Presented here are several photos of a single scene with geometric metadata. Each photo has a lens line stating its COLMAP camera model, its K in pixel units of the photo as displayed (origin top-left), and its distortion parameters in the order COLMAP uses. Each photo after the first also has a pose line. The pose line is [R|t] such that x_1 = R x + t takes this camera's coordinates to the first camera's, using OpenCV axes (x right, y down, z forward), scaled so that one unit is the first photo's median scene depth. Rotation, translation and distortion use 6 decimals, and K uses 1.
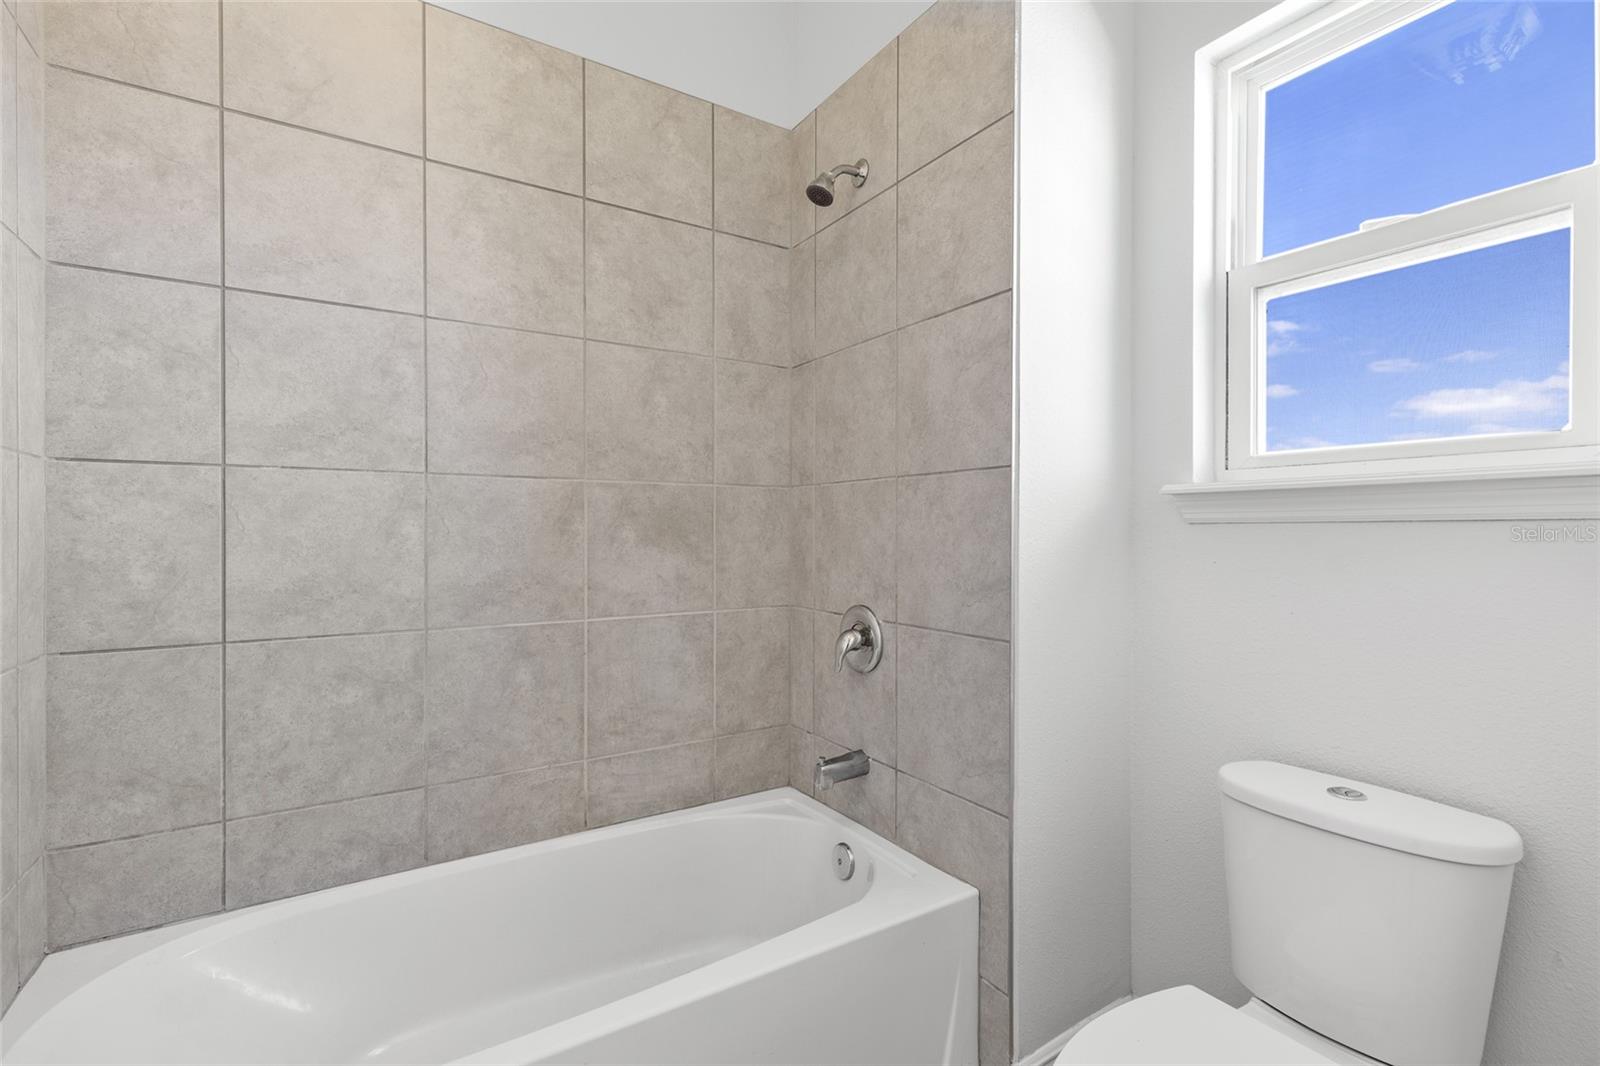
lens RADIAL K [[725.0, 0, 800.2], [0, 725.0, 533.1], [0, 0, 1]] dist [-0.000528, 0.000578]
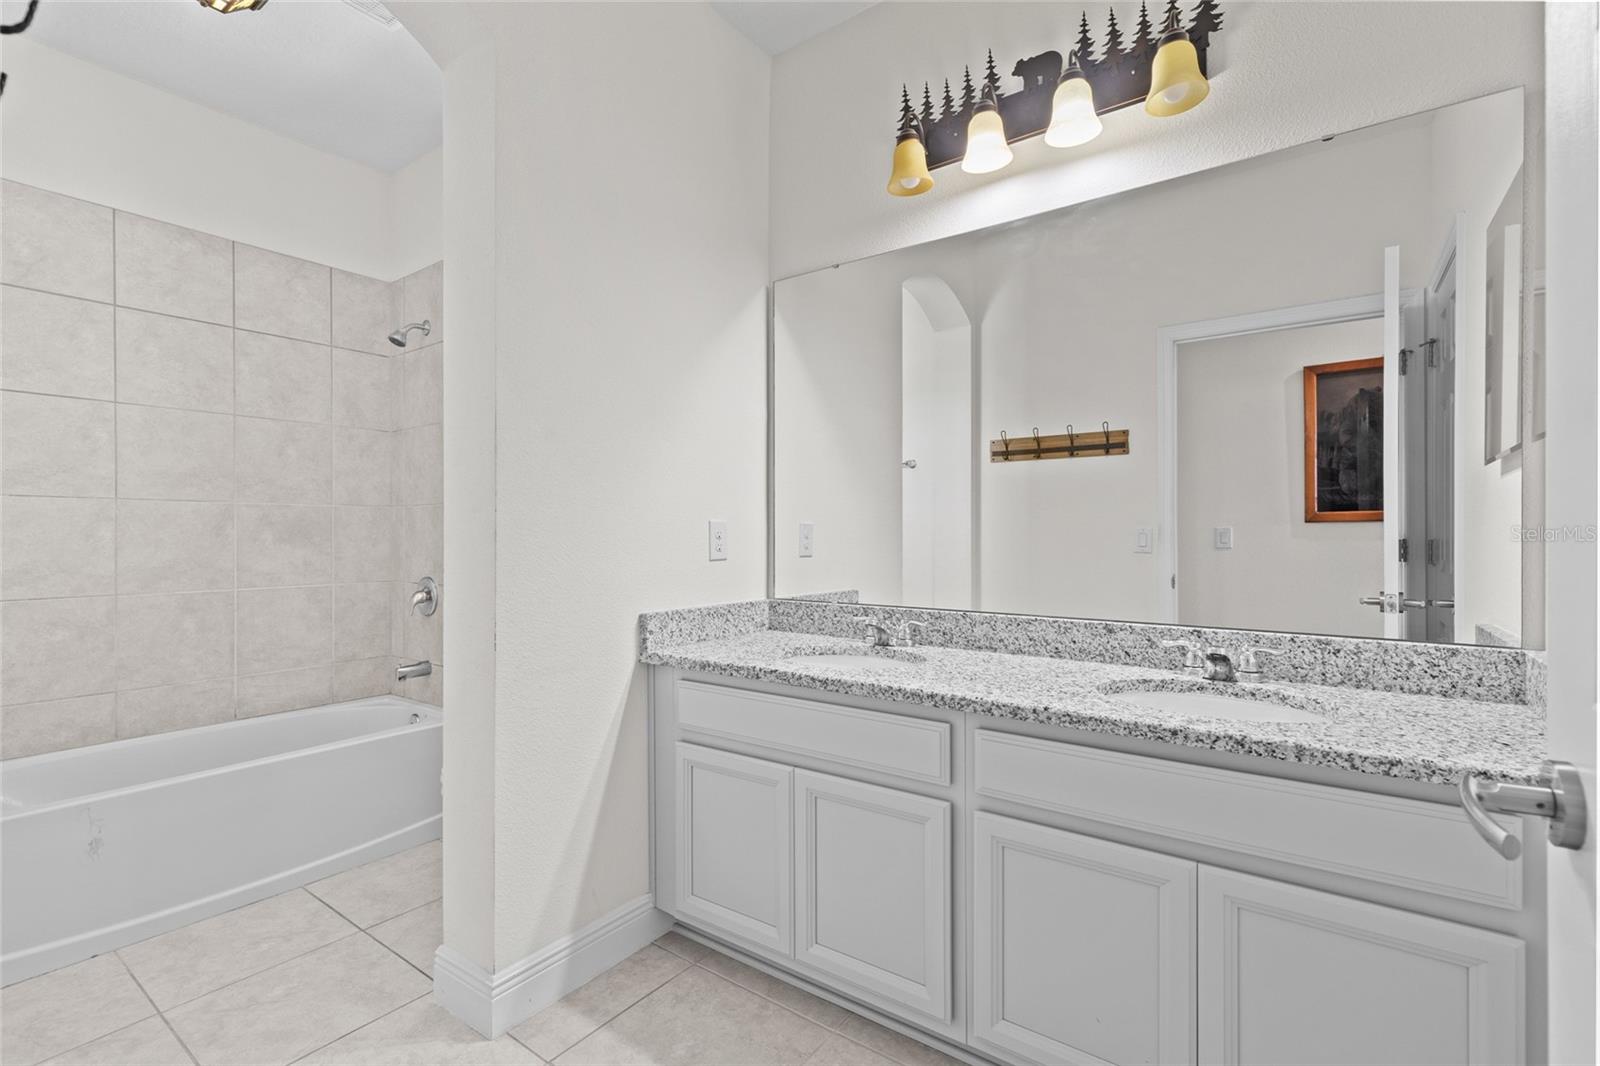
lens RADIAL K [[725.0, 0, 792.5], [0, 725.0, 536.8], [0, 0, 1]] dist [-0.000528, 0.000578]
pose [[0.934687, 0.000159, 0.355473, 0.287901], [-0.001609, 0.999992, 0.003784, -0.005267], [-0.355469, -0.004108, 0.934679, -0.942698]]
